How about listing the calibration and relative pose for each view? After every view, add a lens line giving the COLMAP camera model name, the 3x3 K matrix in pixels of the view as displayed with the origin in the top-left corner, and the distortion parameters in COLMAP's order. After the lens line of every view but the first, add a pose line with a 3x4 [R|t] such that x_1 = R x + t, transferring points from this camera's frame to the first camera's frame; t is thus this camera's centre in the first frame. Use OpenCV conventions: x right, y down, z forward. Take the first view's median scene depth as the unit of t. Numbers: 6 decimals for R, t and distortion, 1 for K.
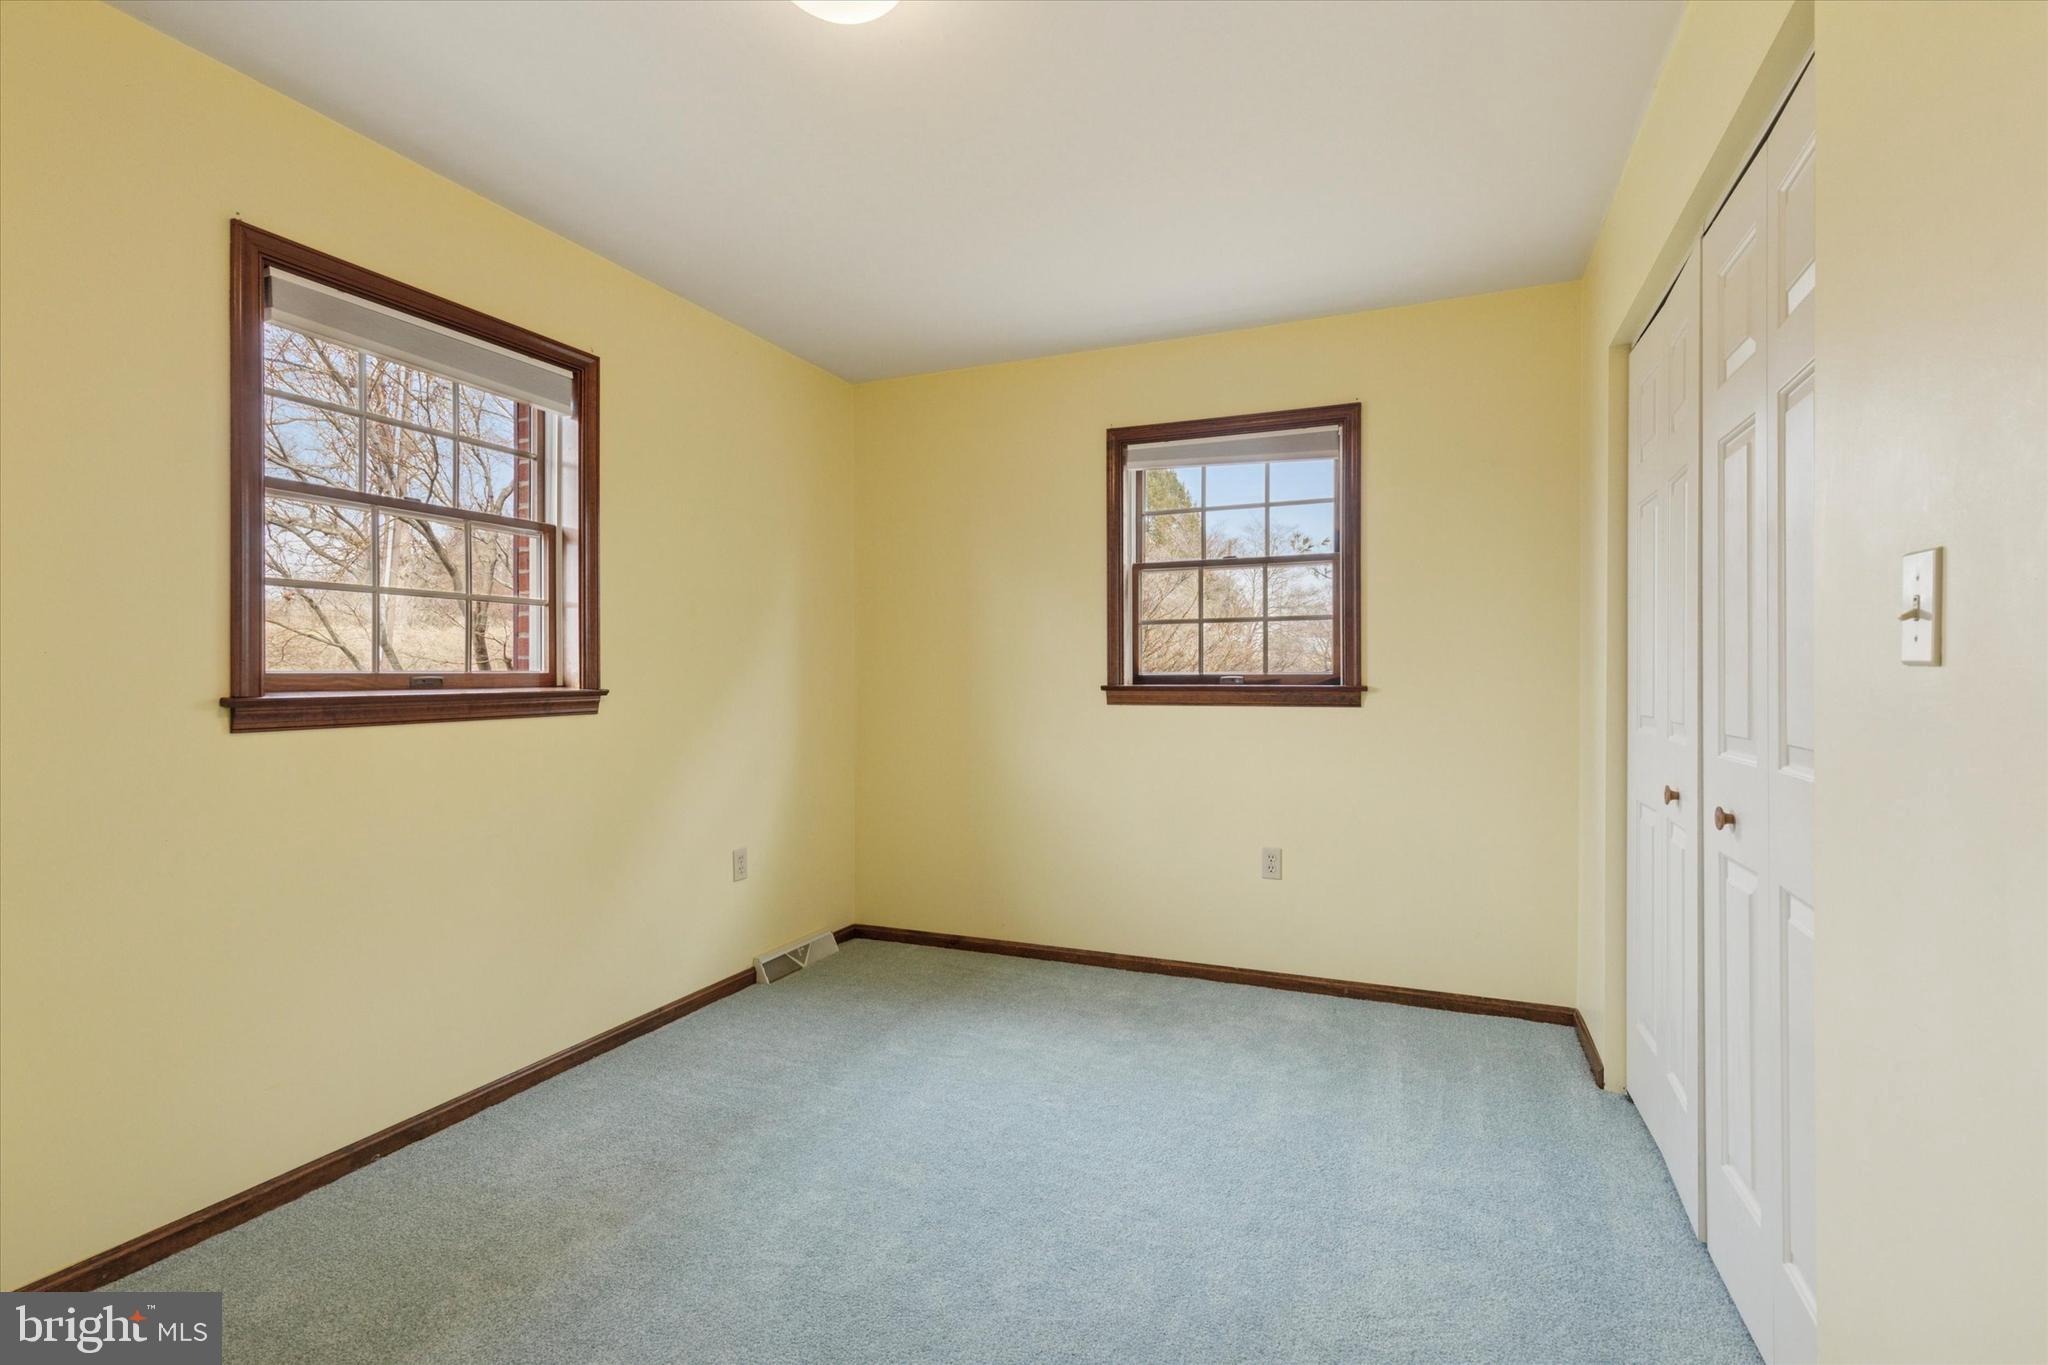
lens RADIAL K [[915.3, 0, 1021.3], [0, 915.3, 680.0], [0, 0, 1]] dist [-0.004044, -0.000497]
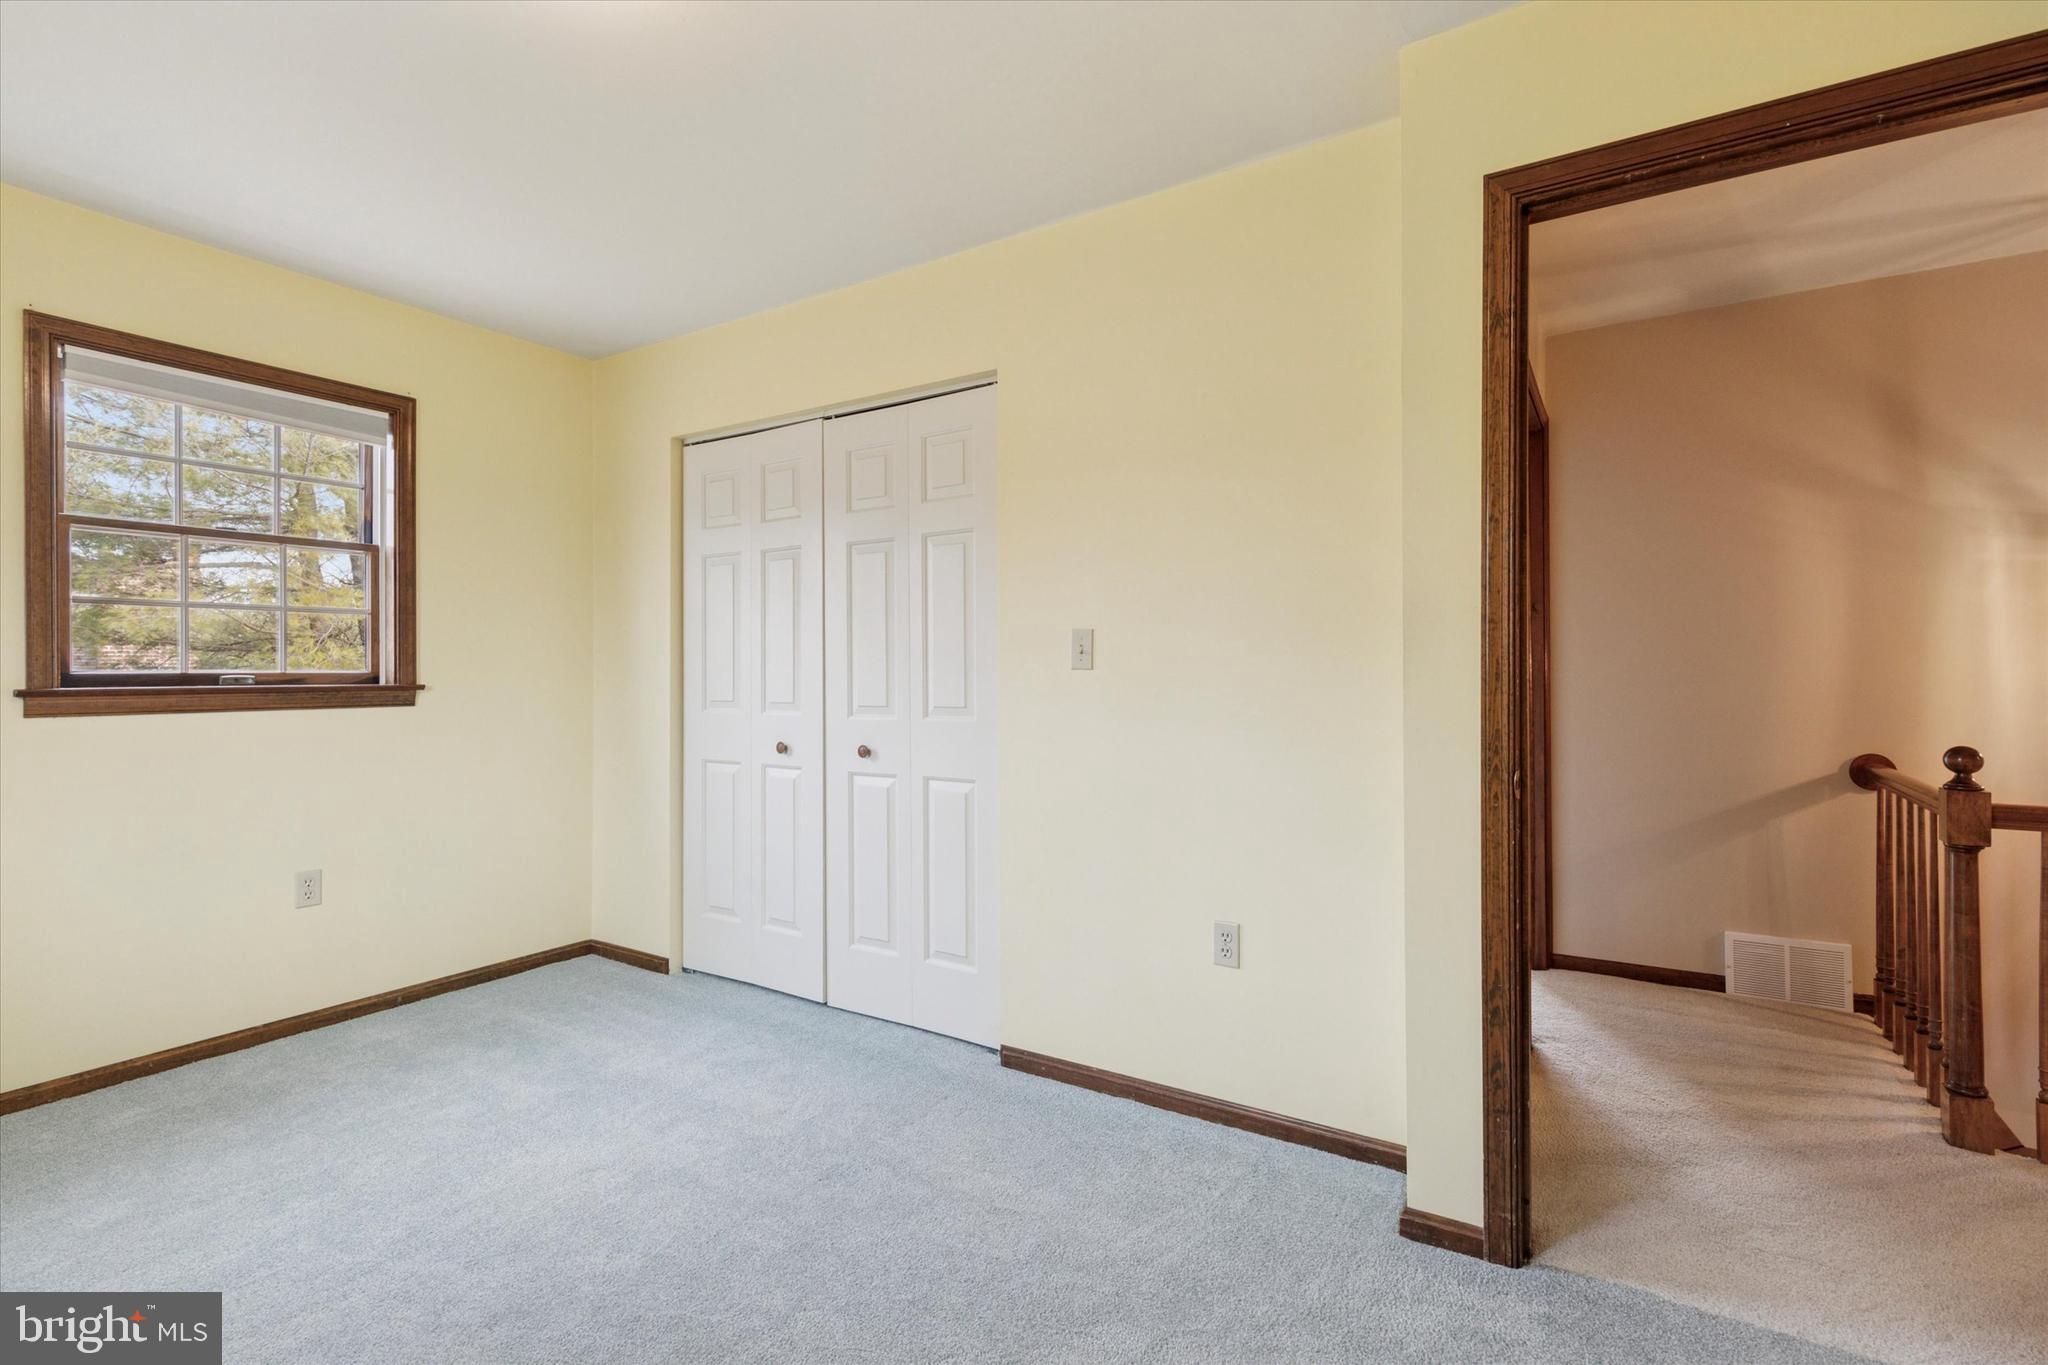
lens RADIAL K [[915.3, 0, 1008.5], [0, 915.3, 676.8], [0, 0, 1]] dist [-0.004044, -0.000497]
pose [[0.186474, -0.001976, 0.982458, -0.492057], [0.009938, 0.999951, 0.000125, 0.004480], [-0.982410, 0.009740, 0.186484, 0.188301]]
